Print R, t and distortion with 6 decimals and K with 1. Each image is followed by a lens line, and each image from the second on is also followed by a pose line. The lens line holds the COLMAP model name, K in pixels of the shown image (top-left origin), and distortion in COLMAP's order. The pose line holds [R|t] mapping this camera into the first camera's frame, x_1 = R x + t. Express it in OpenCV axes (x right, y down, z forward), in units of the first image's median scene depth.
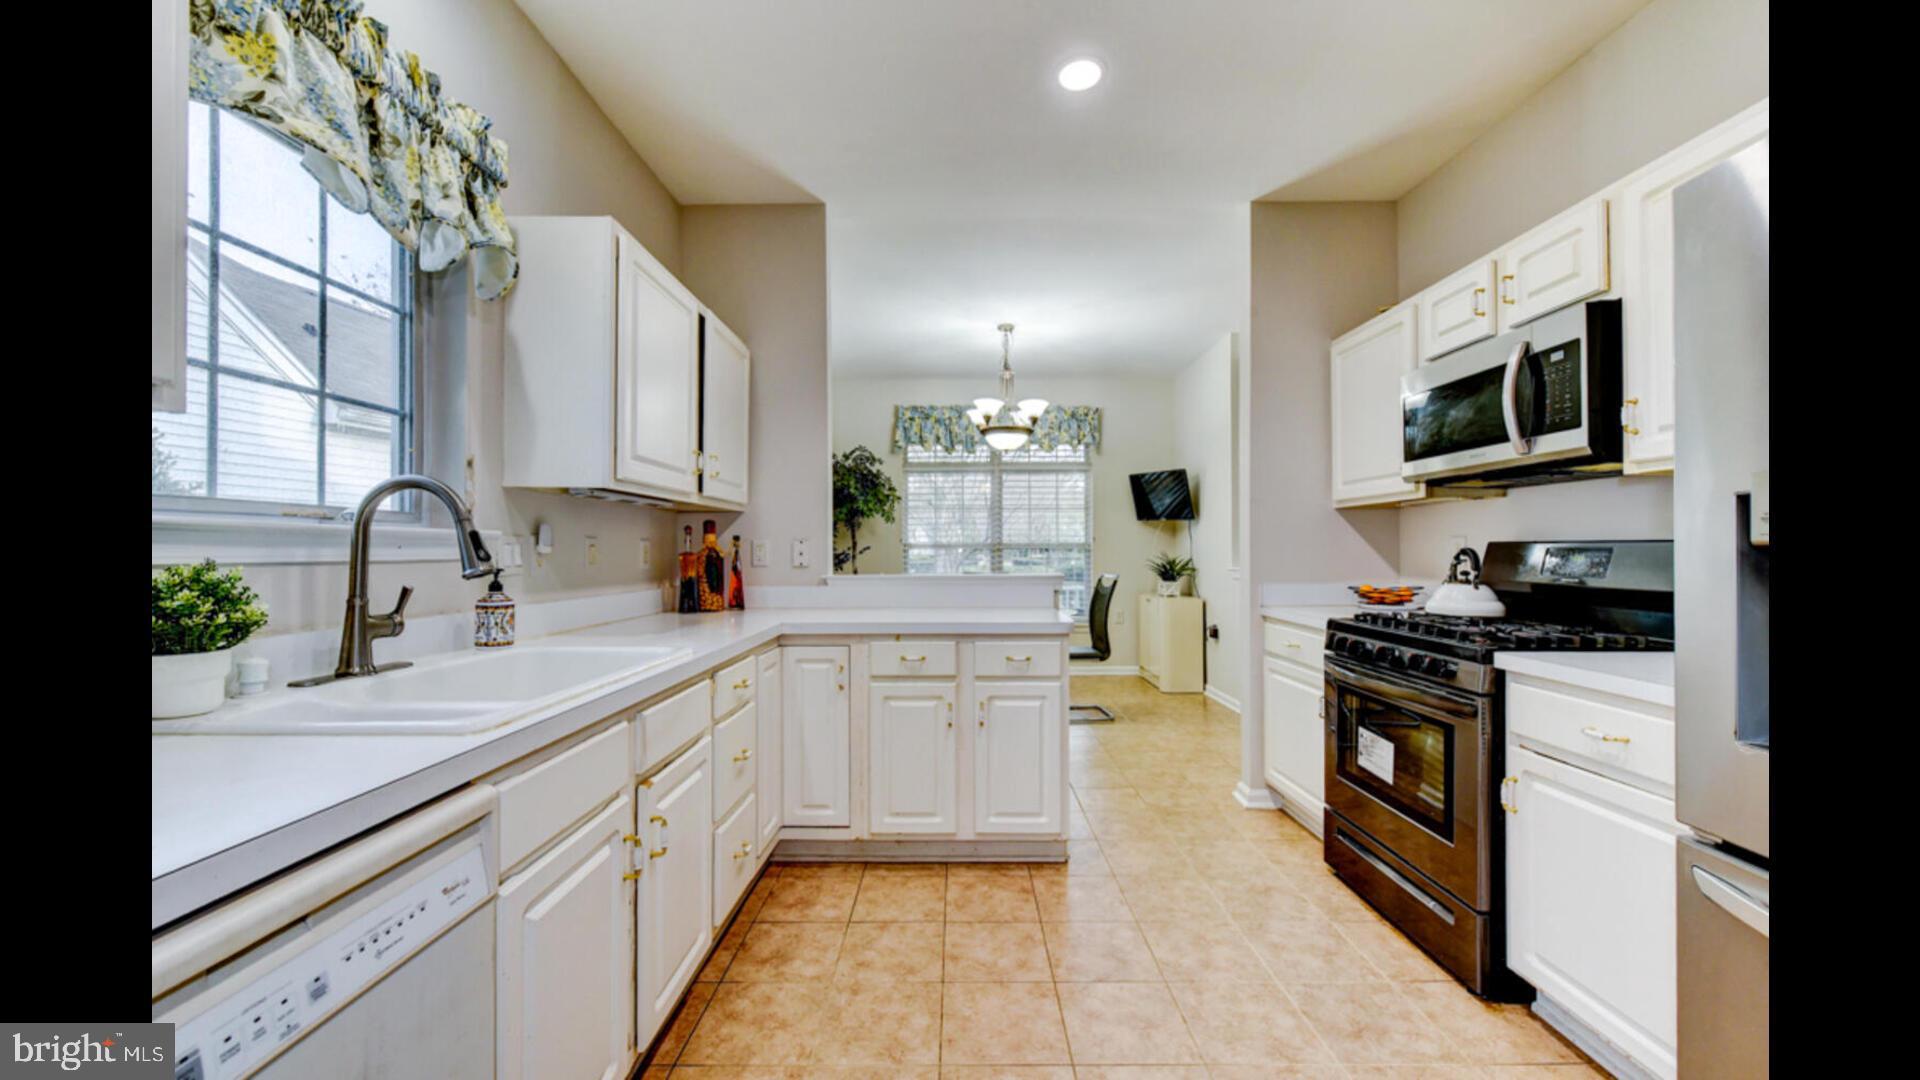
lens RADIAL K [[689.7, 0, 960.3], [0, 689.7, 550.2], [0, 0, 1]] dist [0.001578, 0.000192]
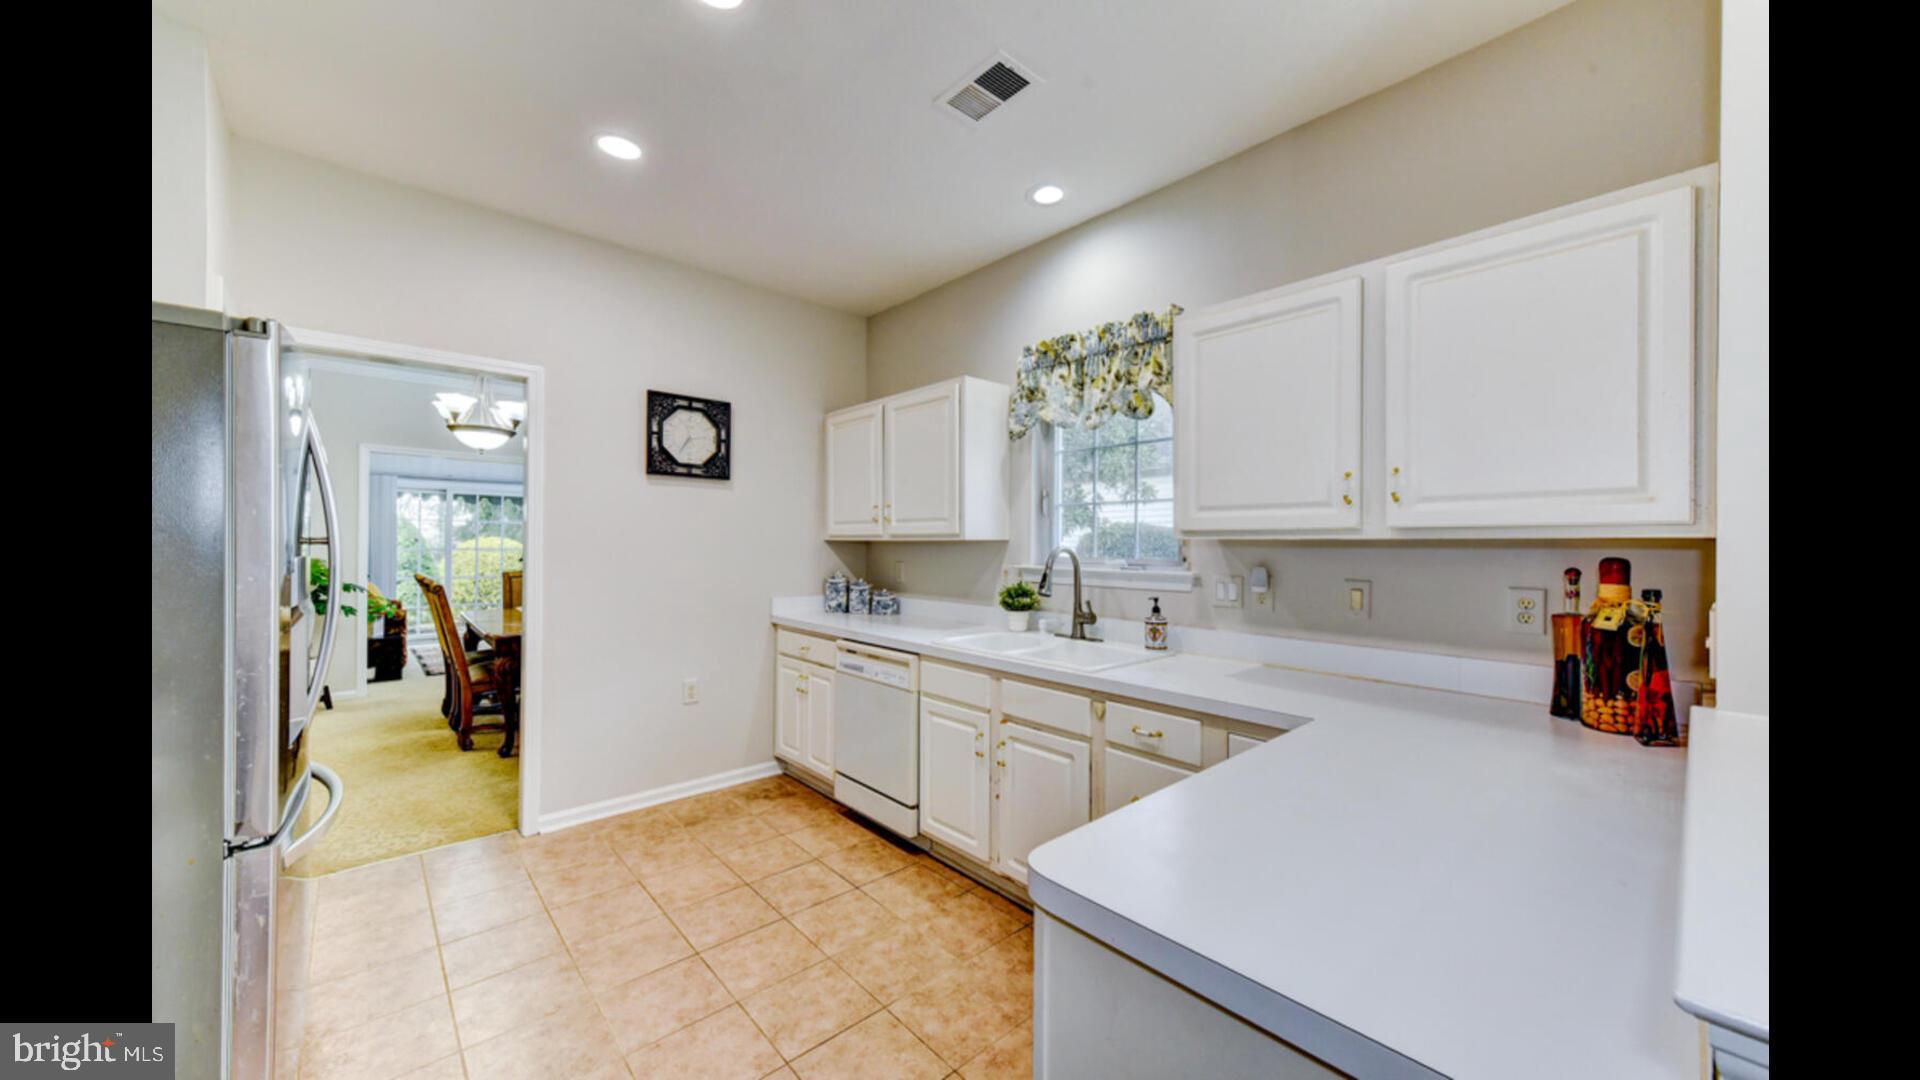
lens RADIAL K [[653.3, 0, 956.1], [0, 653.3, 543.4], [0, 0, 1]] dist [-0.007088, -0.000161]
pose [[-0.750413, -0.005313, -0.660948, 0.415854], [-0.006054, 0.999981, -0.001165, -0.061022], [0.660942, 0.003127, -0.750431, 1.241044]]
